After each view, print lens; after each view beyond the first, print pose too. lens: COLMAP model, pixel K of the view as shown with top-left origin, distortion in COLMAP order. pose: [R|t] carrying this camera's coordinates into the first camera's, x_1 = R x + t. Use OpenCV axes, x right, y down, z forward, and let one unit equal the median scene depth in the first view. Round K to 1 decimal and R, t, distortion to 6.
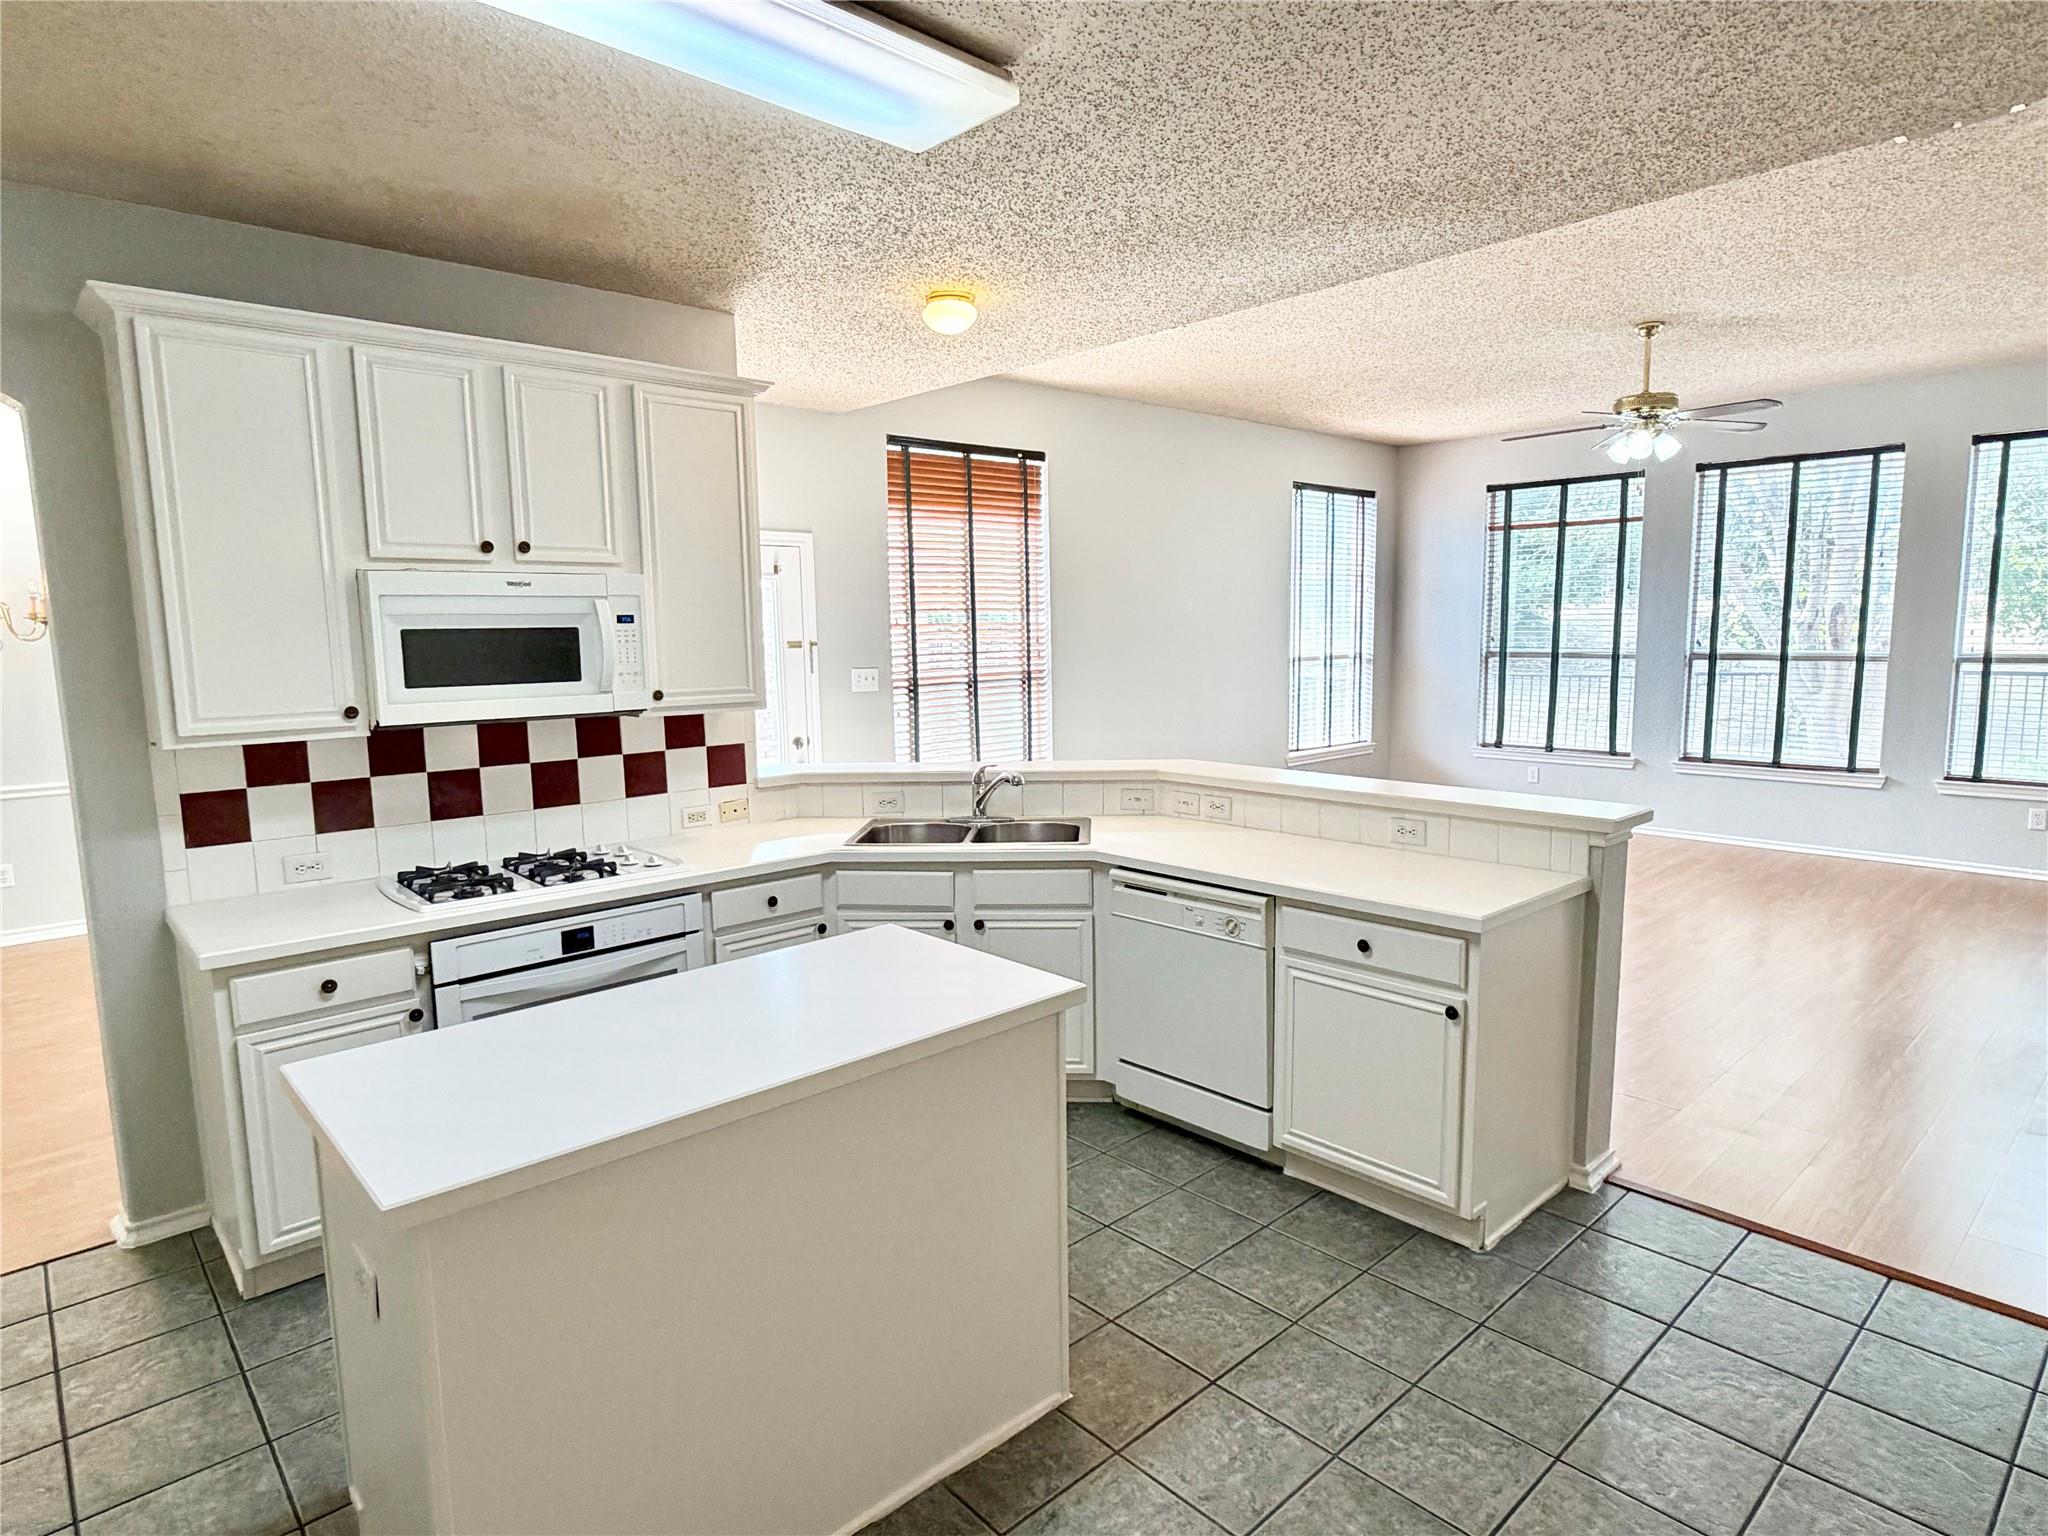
lens RADIAL K [[1131.6, 0, 1033.1], [0, 1131.6, 773.0], [0, 0, 1]] dist [-0.001052, -0.000145]
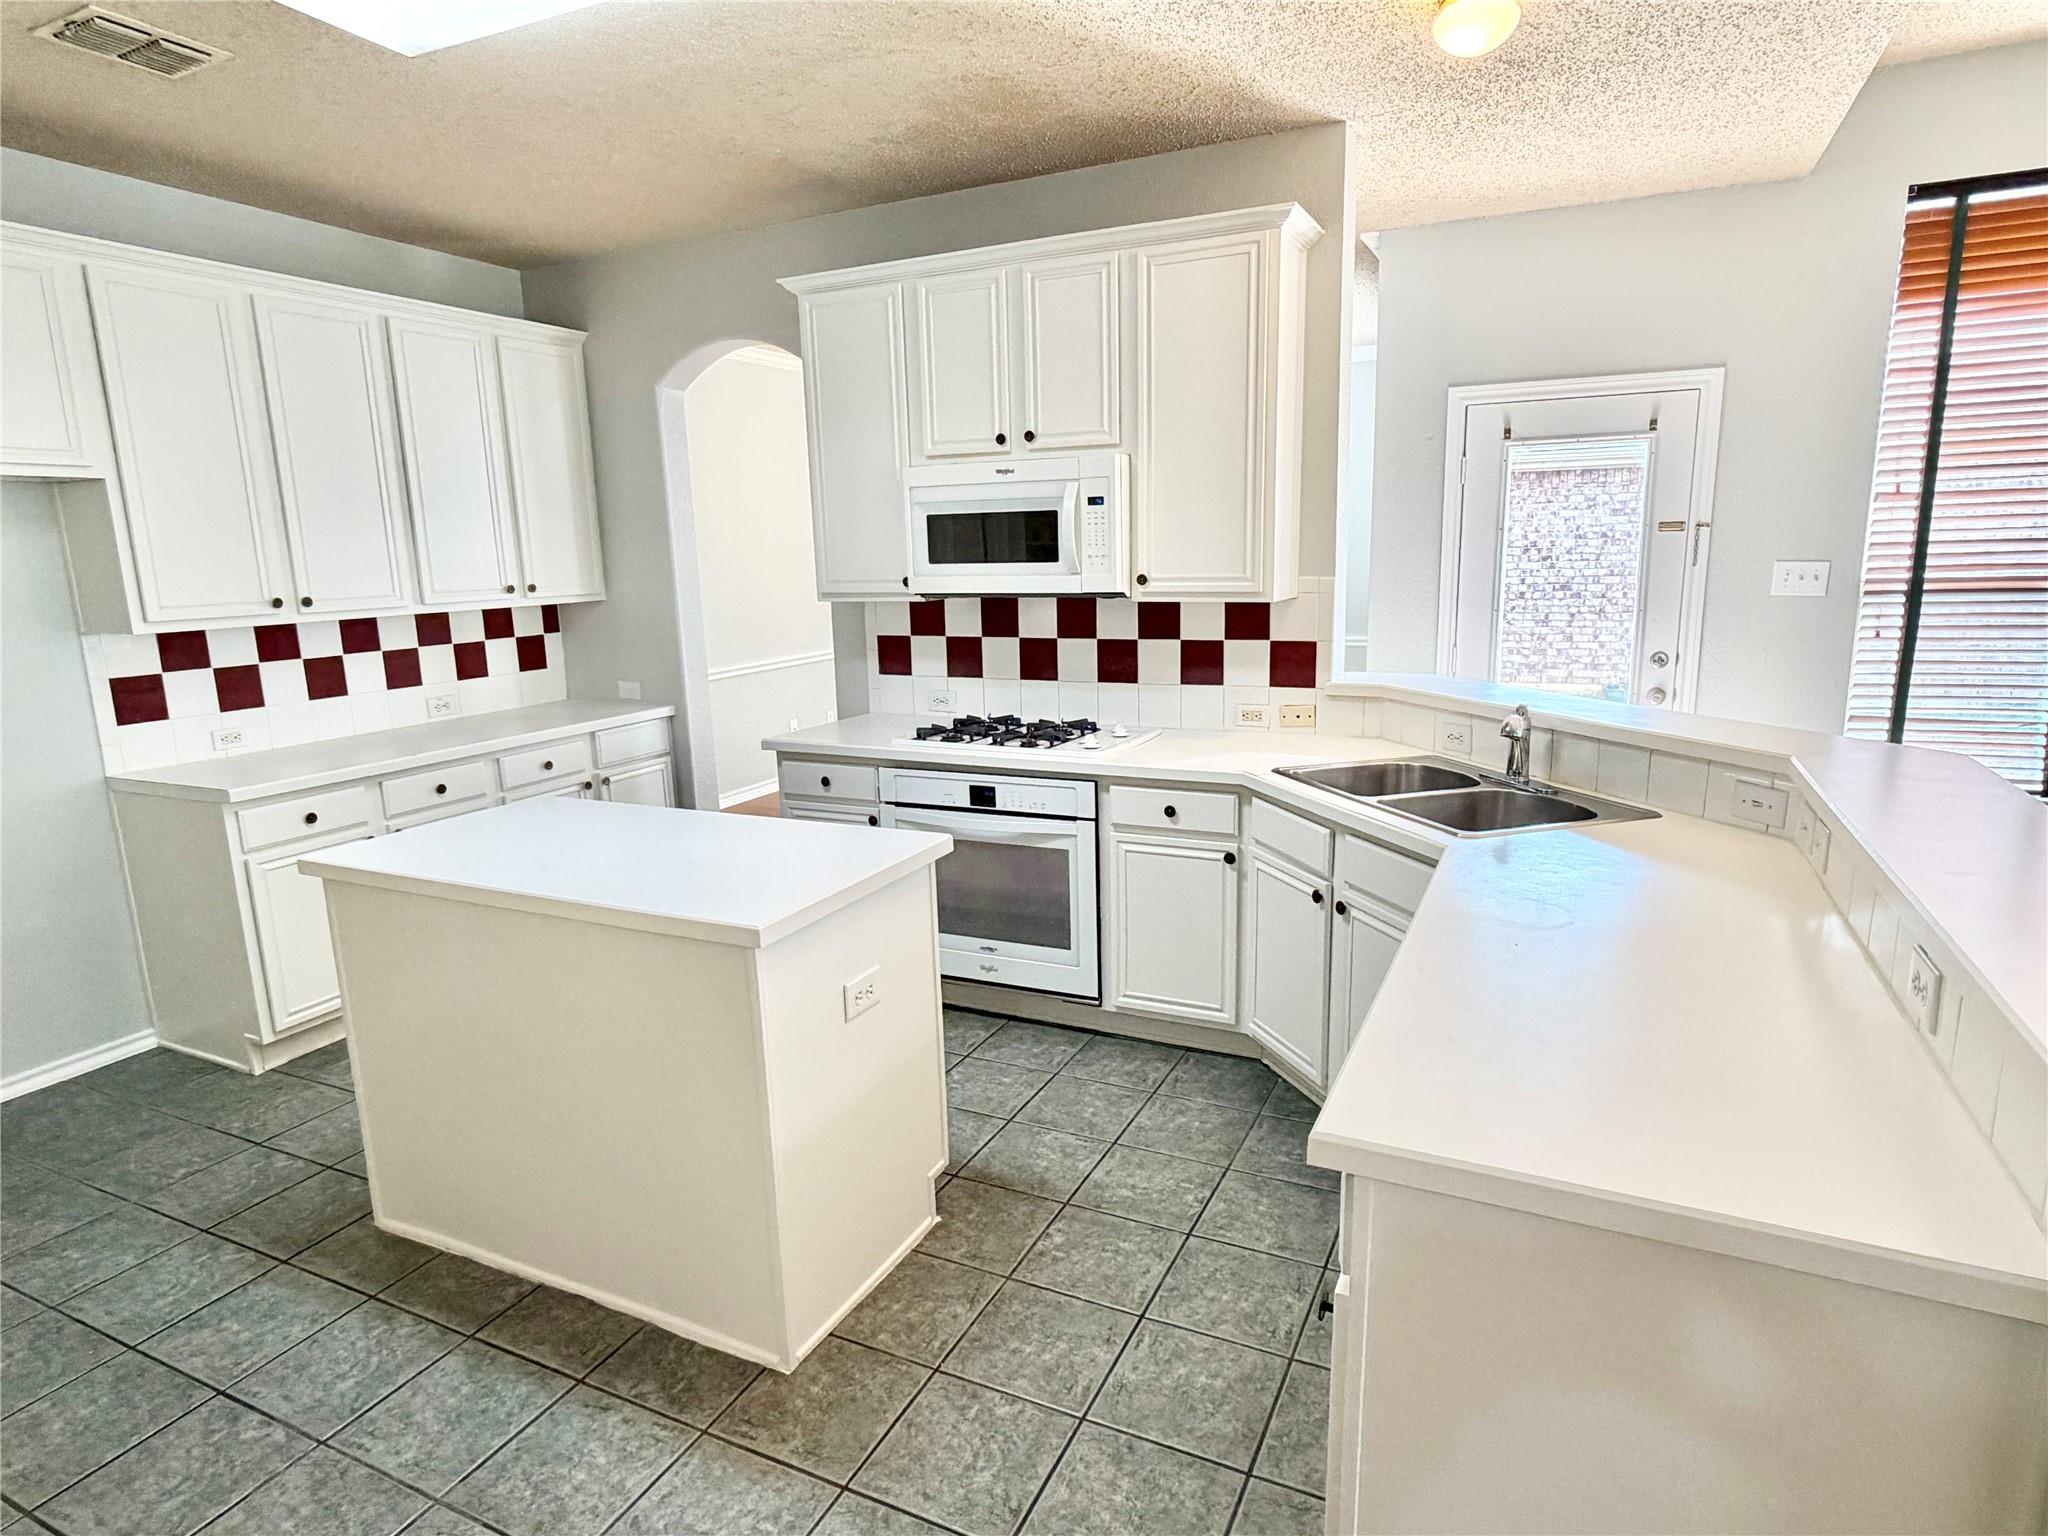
lens RADIAL K [[1131.6, 0, 1030.0], [0, 1131.6, 773.5], [0, 0, 1]] dist [-0.001052, -0.000145]
pose [[0.372984, 0.191731, -0.907812, 0.610828], [-0.101456, 0.980977, 0.165500, -0.062620], [0.922274, 0.030375, 0.385341, 0.601314]]
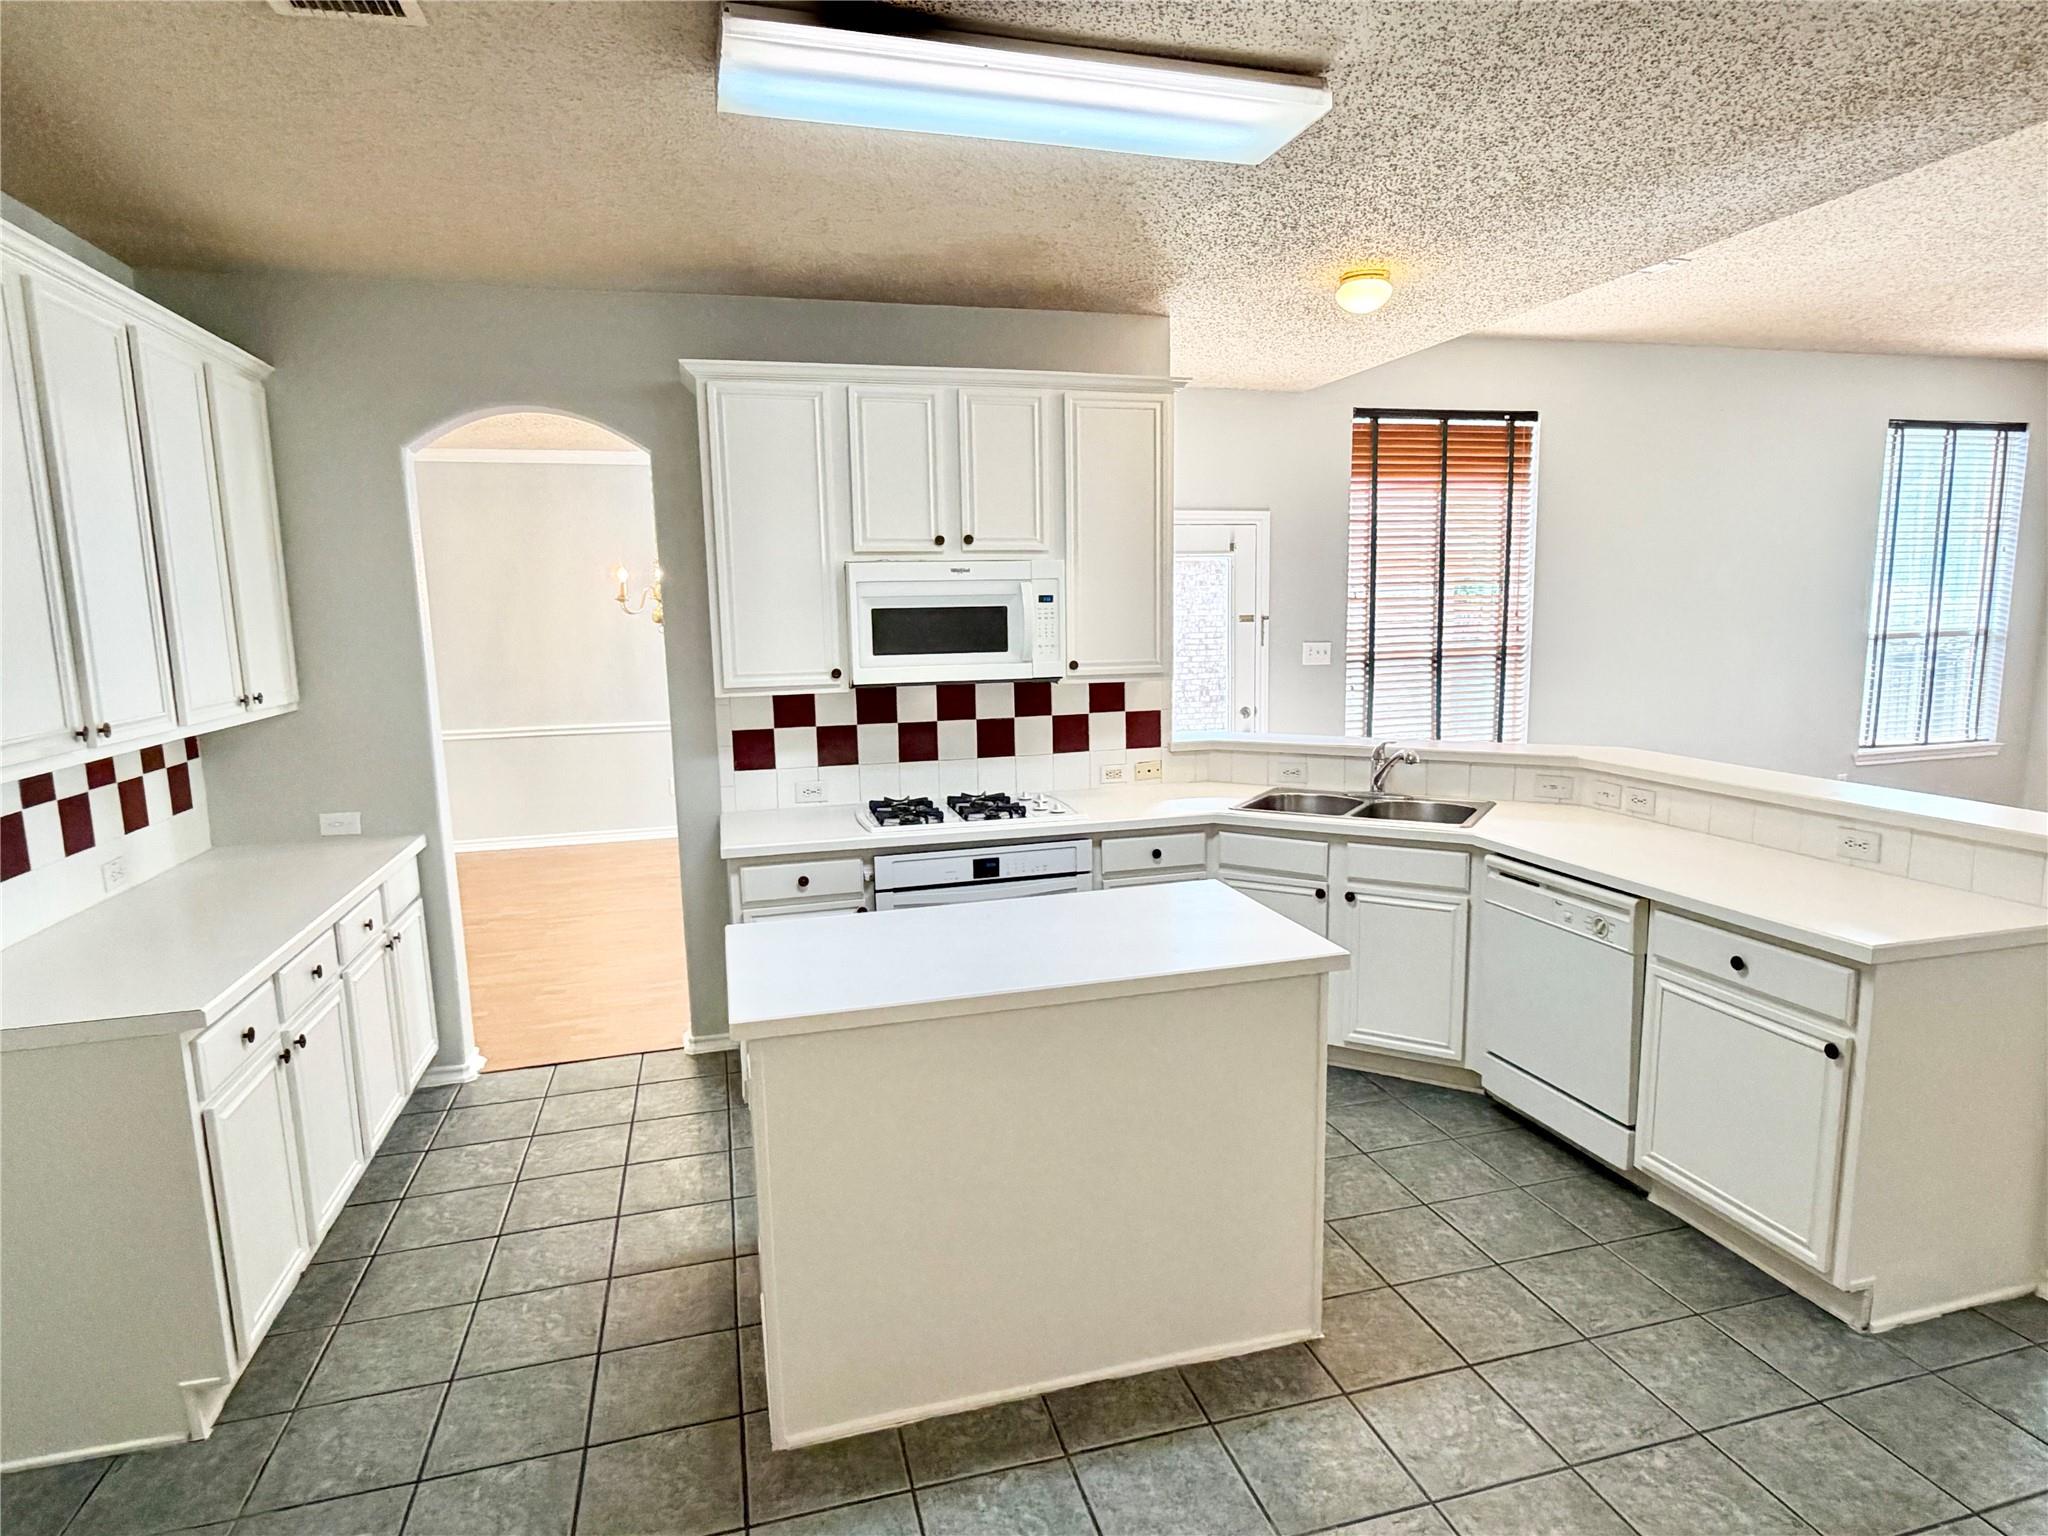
lens RADIAL K [[1131.6, 0, 1035.3], [0, 1131.6, 775.5], [0, 0, 1]] dist [-0.001052, -0.000145]
pose [[0.890551, 0.066077, -0.450058, 0.174057], [-0.053049, 0.997729, 0.041516, -0.002826], [0.451779, -0.013097, 0.892034, -0.044680]]
